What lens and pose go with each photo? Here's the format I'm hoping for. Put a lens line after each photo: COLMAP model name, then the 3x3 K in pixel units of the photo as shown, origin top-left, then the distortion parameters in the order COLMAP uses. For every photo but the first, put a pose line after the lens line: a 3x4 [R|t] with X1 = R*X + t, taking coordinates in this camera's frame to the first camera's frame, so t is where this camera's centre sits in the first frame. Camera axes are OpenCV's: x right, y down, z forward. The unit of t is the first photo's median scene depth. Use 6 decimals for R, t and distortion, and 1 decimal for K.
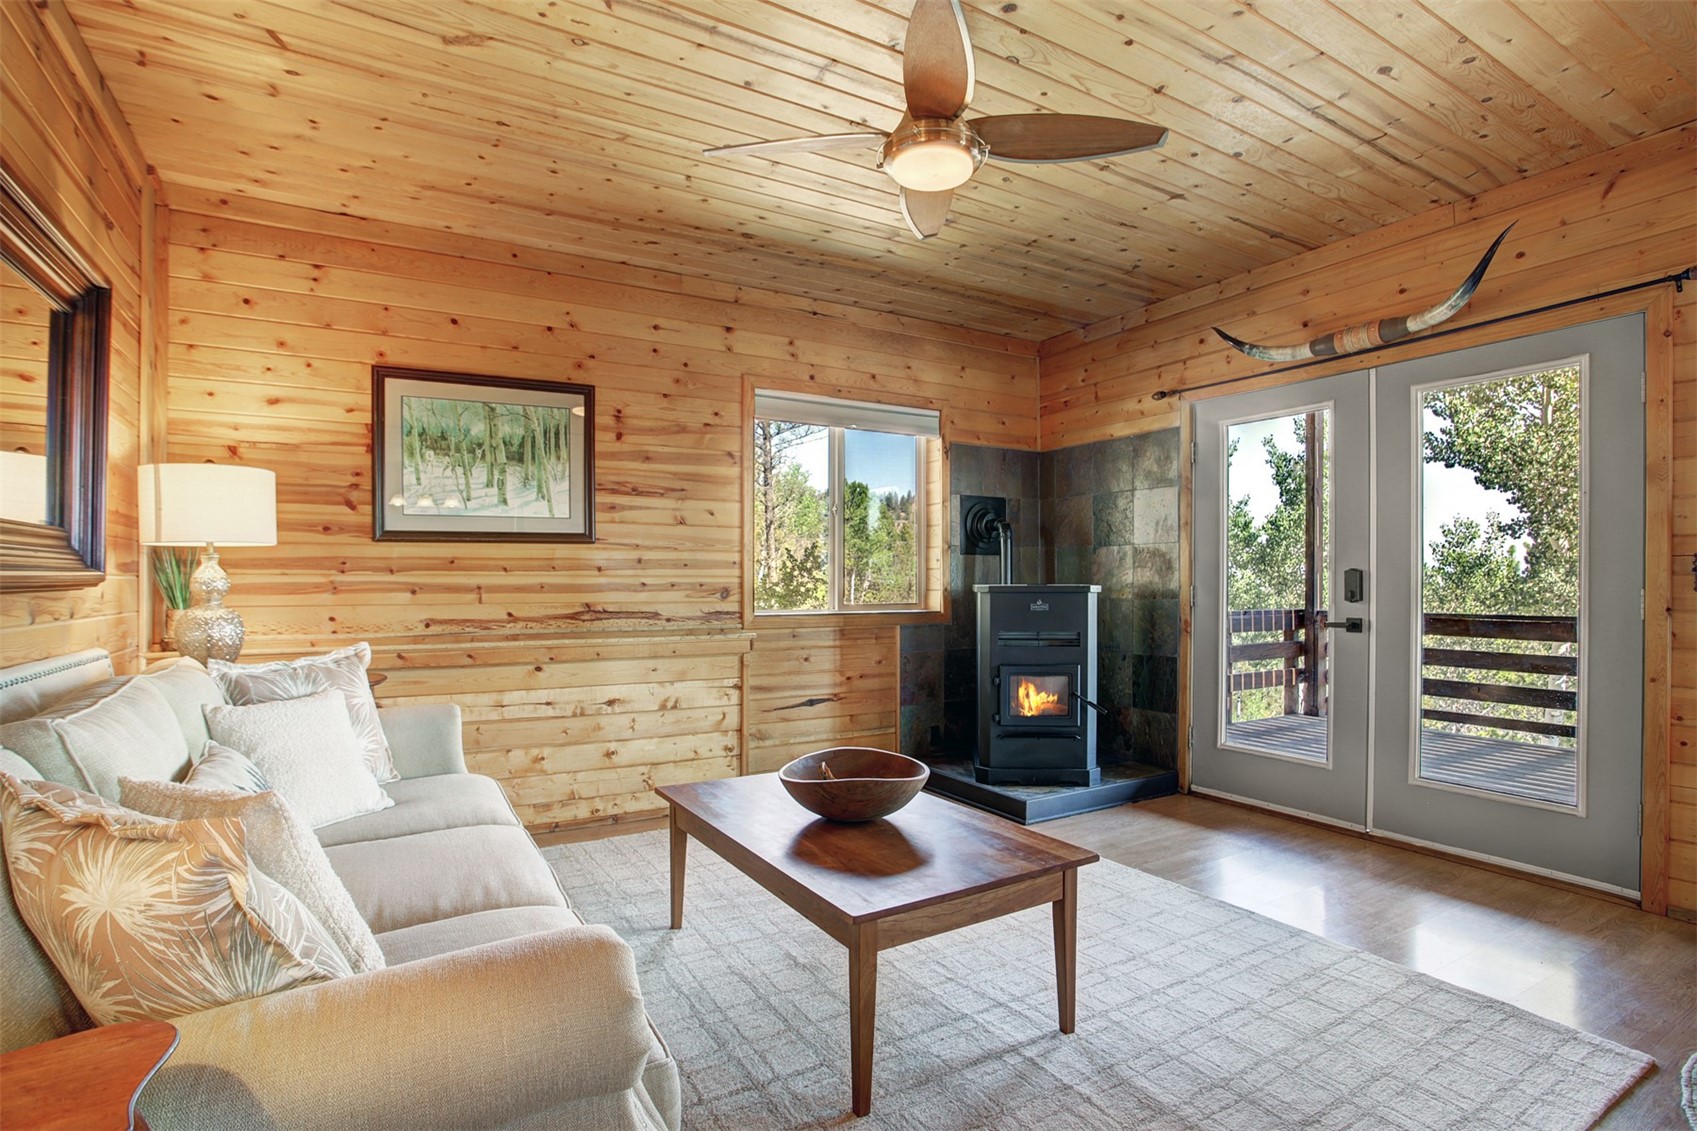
lens RADIAL K [[843.1, 0, 847.3], [0, 843.1, 595.6], [0, 0, 1]] dist [-0.079625, 0.032188]
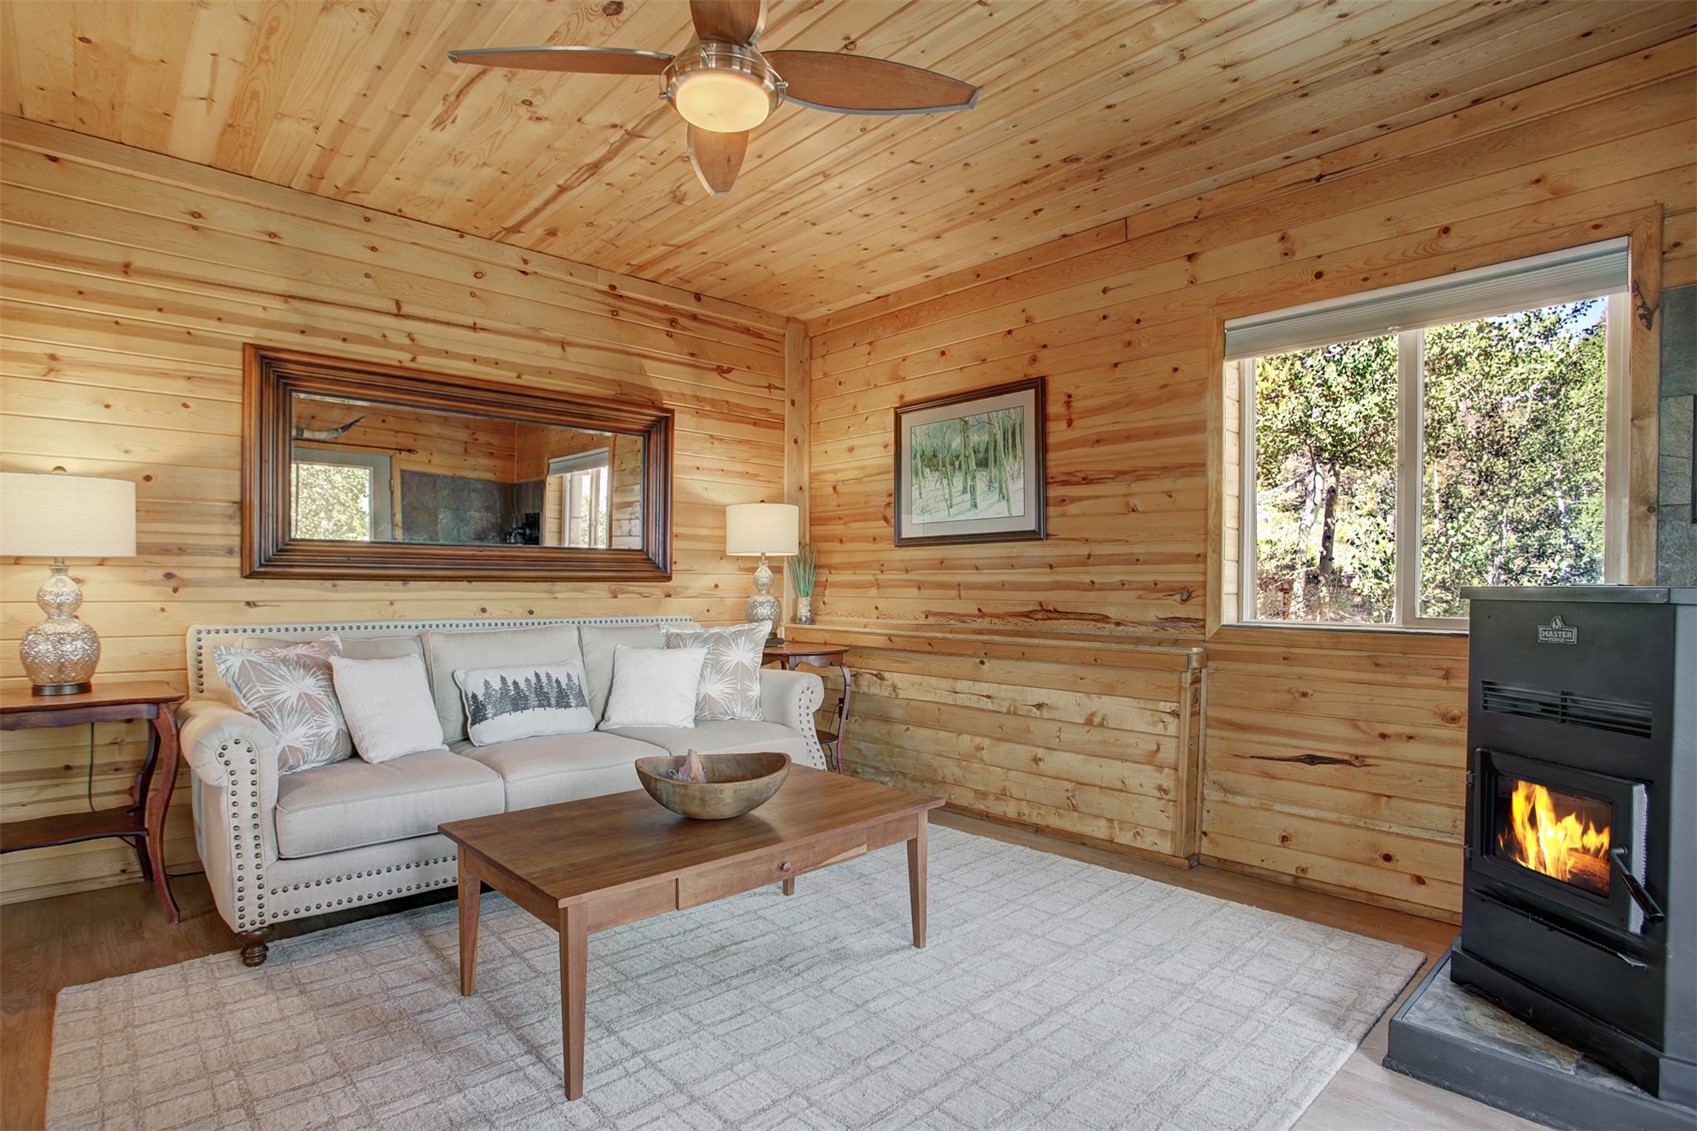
lens RADIAL K [[843.1, 0, 847.3], [0, 843.1, 595.6], [0, 0, 1]] dist [-0.079625, 0.032188]
pose [[0.229674, 0.016167, -0.973133, 0.591675], [-0.018730, 0.999750, 0.012188, -0.005673], [0.973087, 0.015427, 0.229919, 0.563998]]
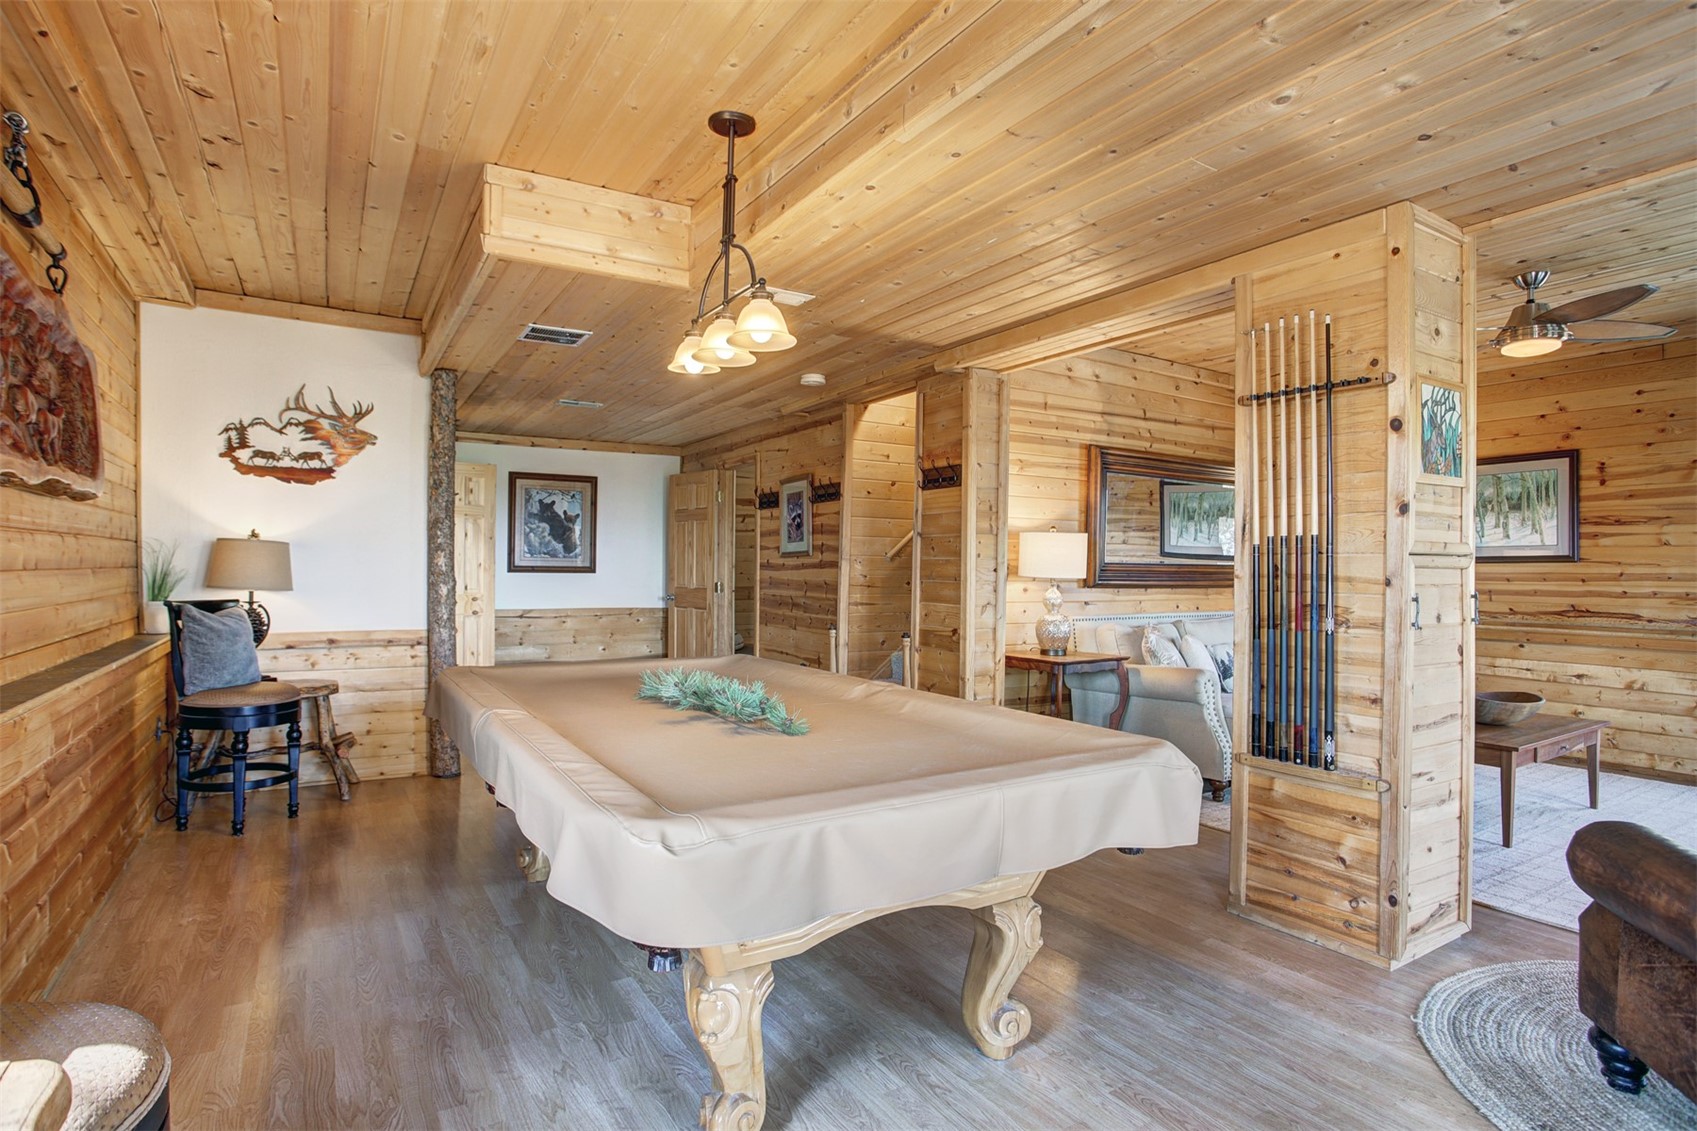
lens RADIAL K [[849.8, 0, 853.2], [0, 849.8, 573.6], [0, 0, 1]] dist [-0.068456, 0.029595]
pose [[0.038763, 0.006629, -0.999226, 1.029645], [-0.023697, 0.999703, 0.005713, -0.022585], [0.998967, 0.023458, 0.038909, -0.264848]]
